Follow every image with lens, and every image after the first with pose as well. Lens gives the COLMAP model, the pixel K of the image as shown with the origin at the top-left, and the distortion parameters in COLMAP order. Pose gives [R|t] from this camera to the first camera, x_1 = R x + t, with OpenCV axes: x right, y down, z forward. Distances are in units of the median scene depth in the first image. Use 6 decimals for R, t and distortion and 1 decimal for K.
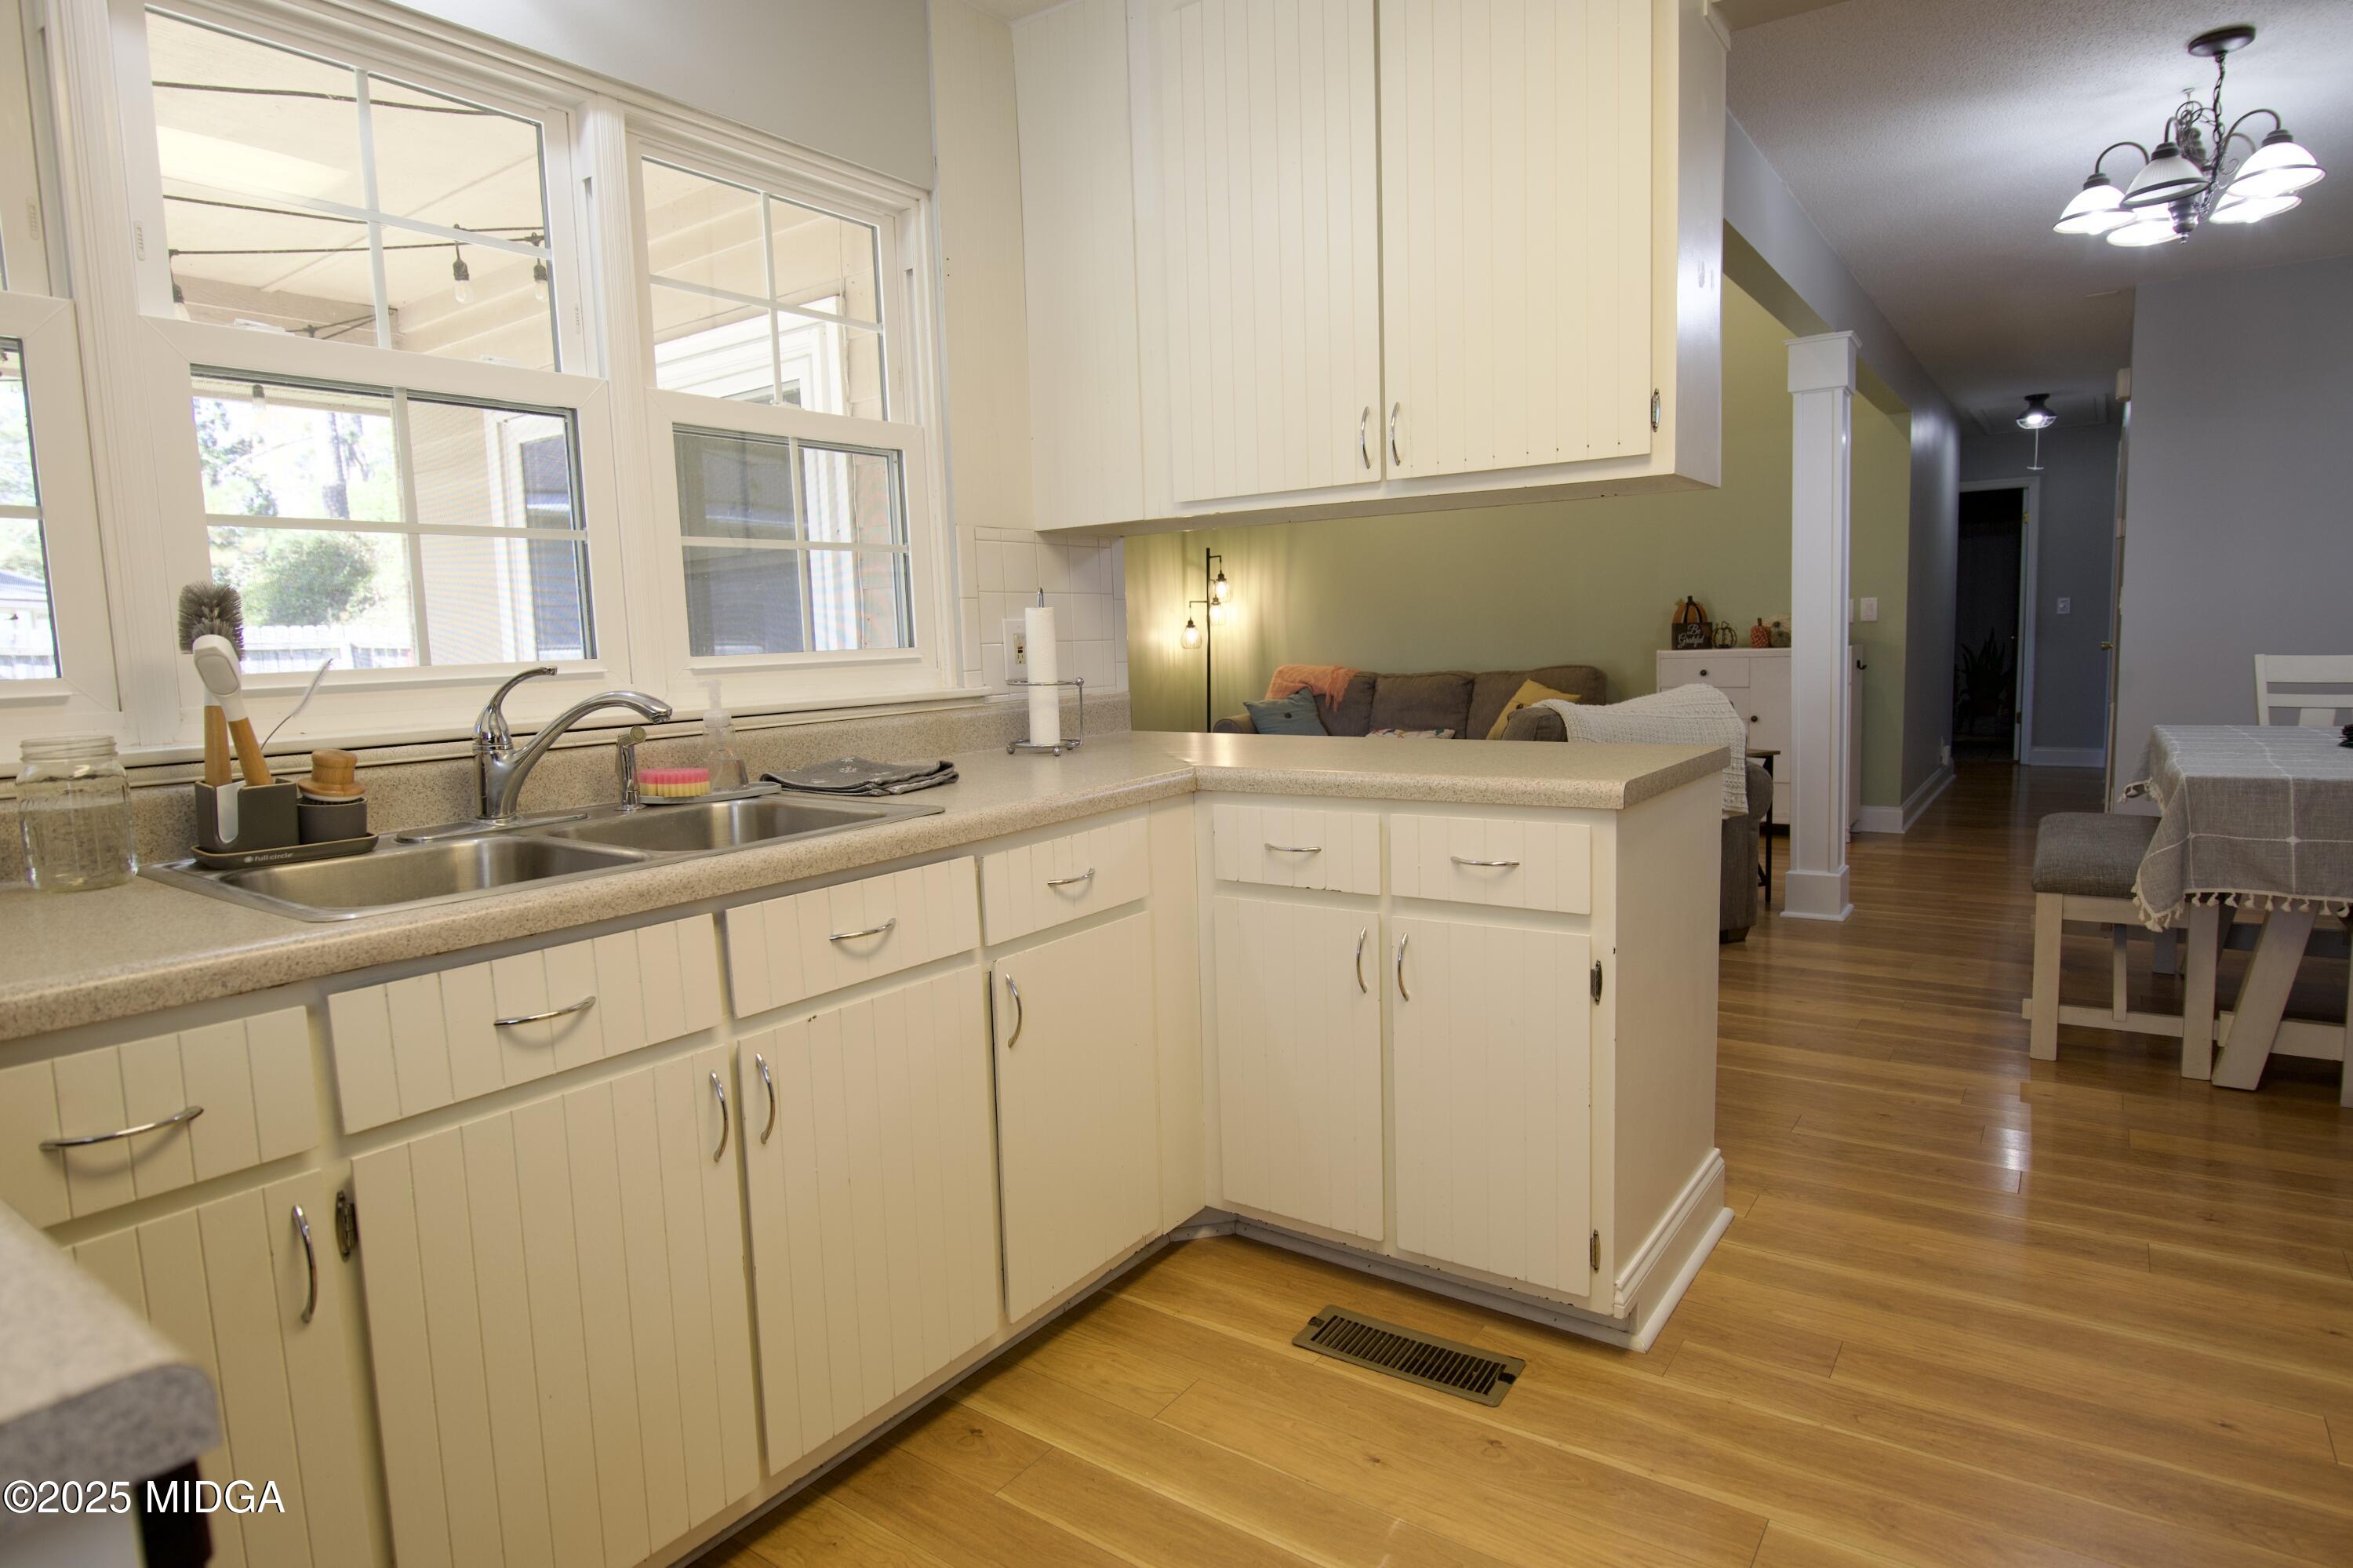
lens RADIAL K [[1298.7, 0, 1176.5], [0, 1298.7, 784.0], [0, 0, 1]] dist [0.000244, -0.015333]
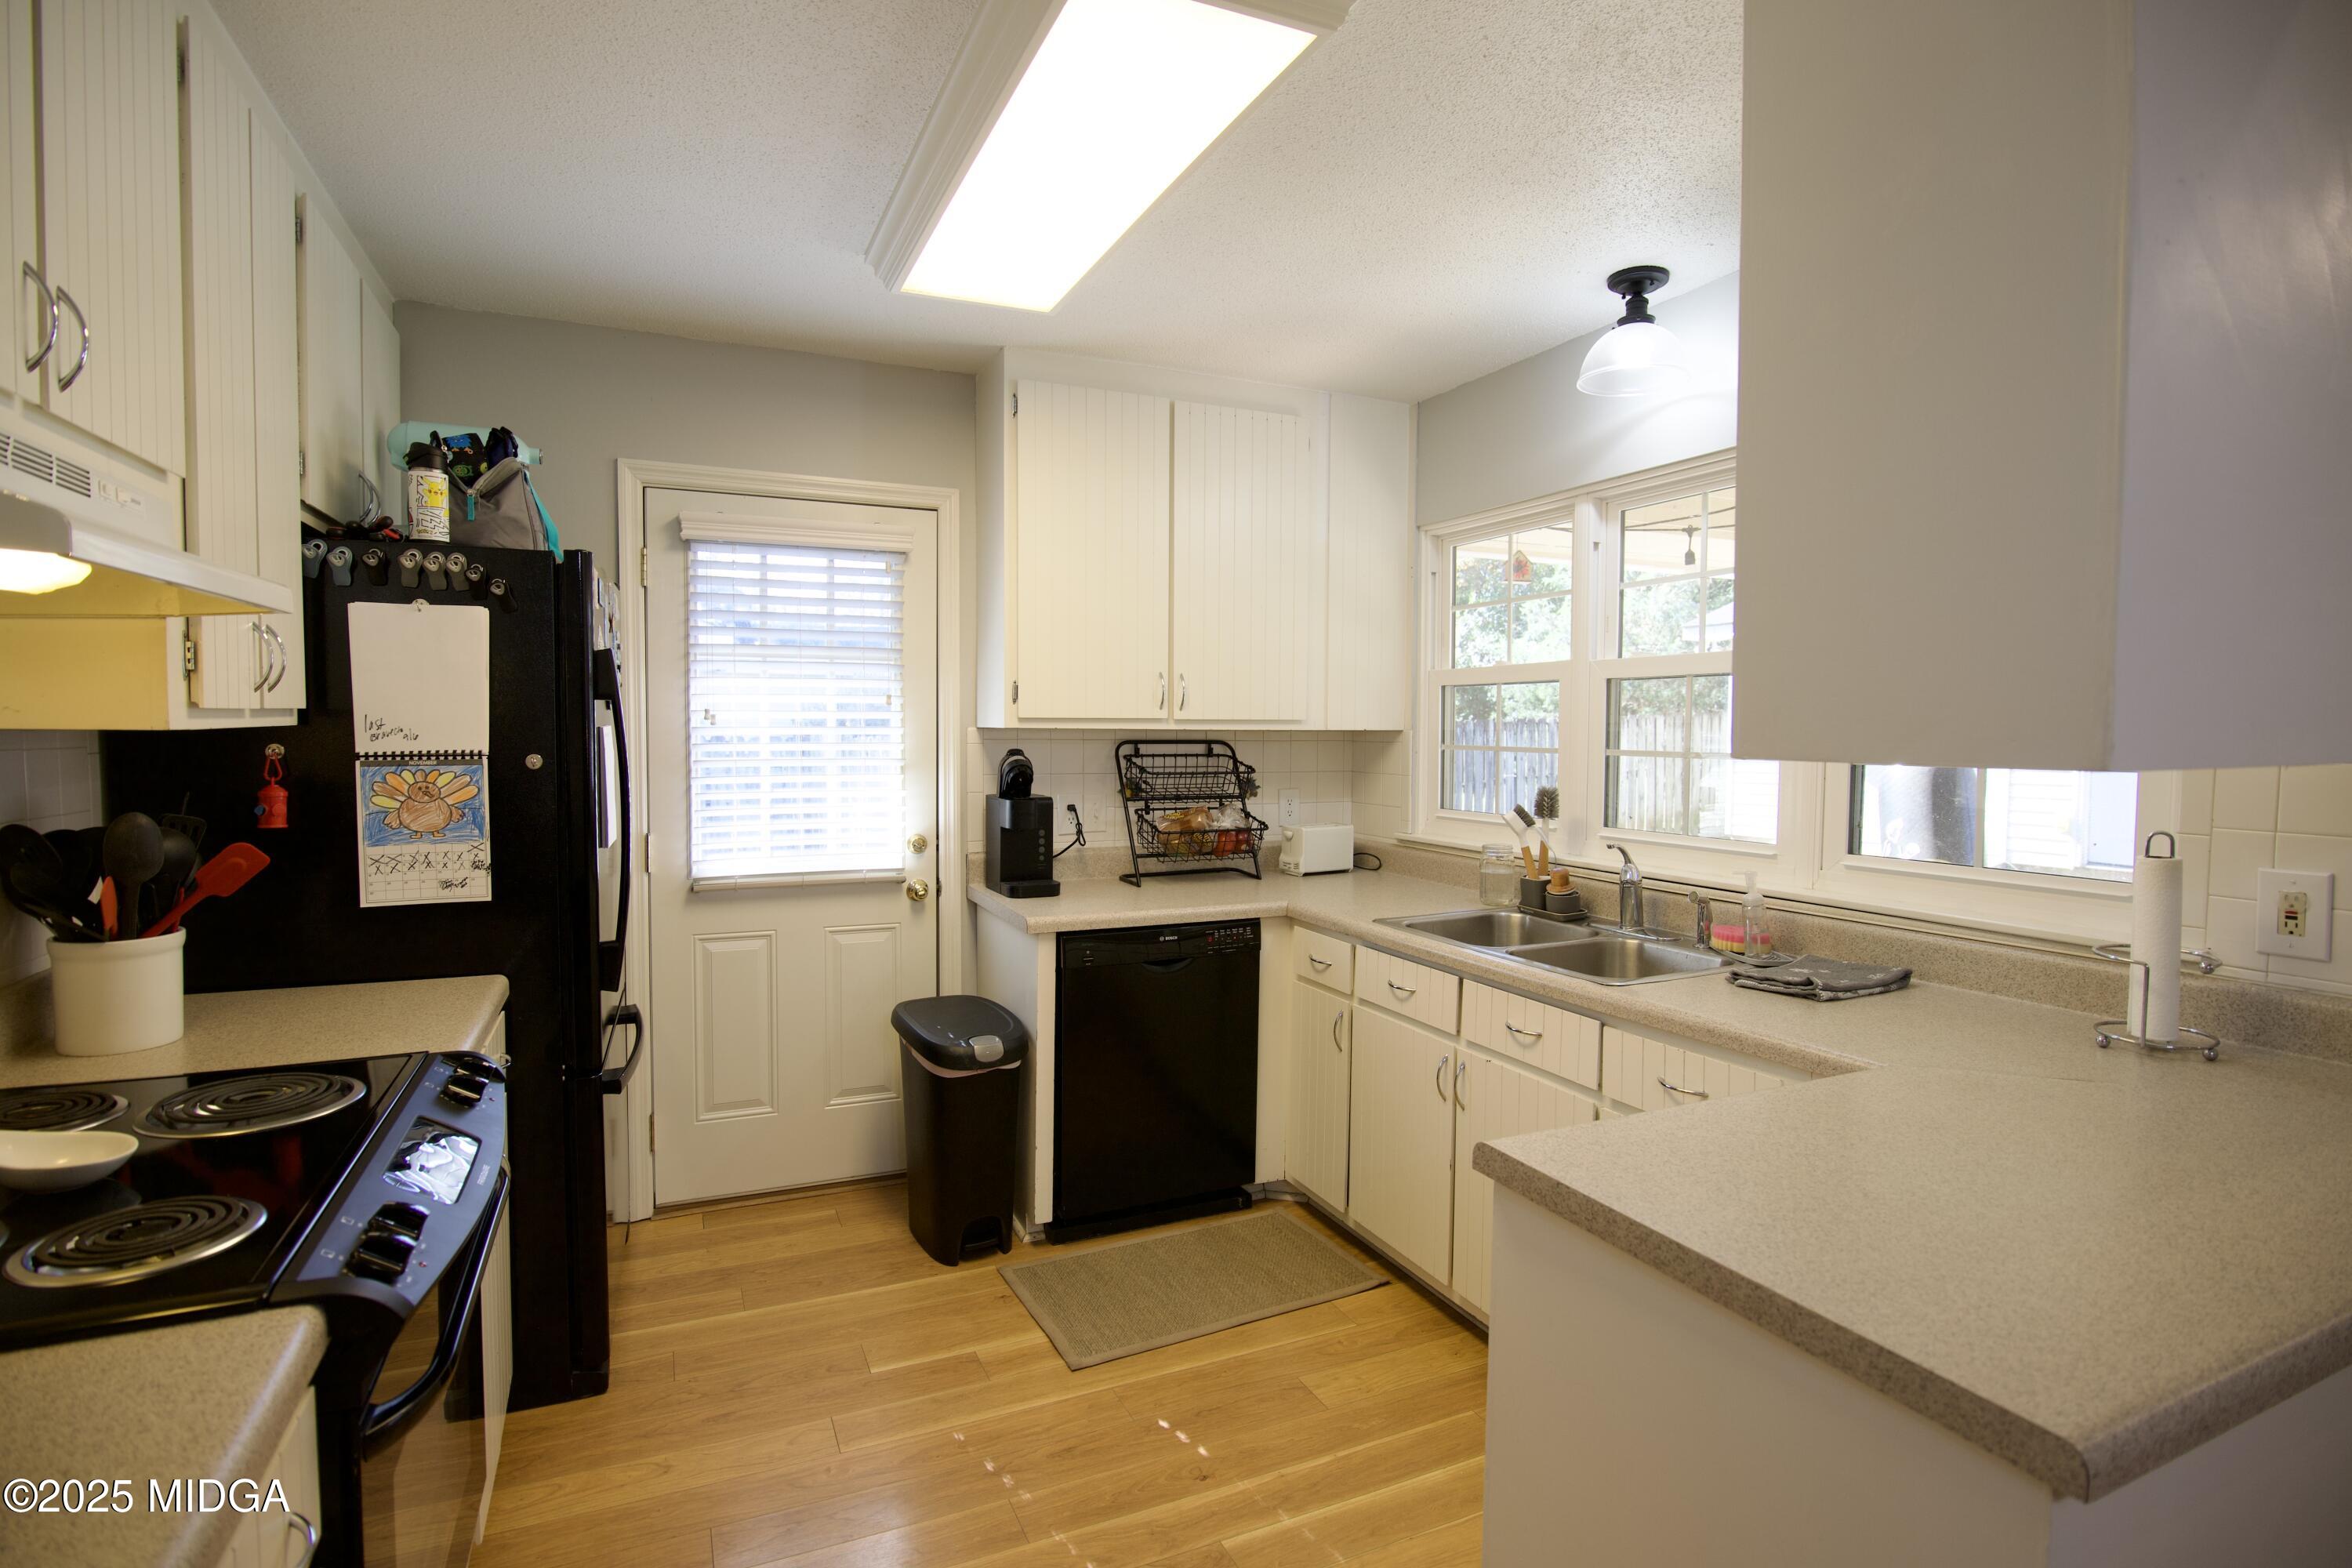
lens RADIAL K [[1139.7, 0, 1165.7], [0, 1139.7, 778.0], [0, 0, 1]] dist [-0.020033, -0.000795]
pose [[-0.504618, 0.071211, -0.860401, 1.242613], [-0.085100, 0.987636, 0.131652, -0.363313], [0.859138, 0.139654, -0.492319, 1.362695]]
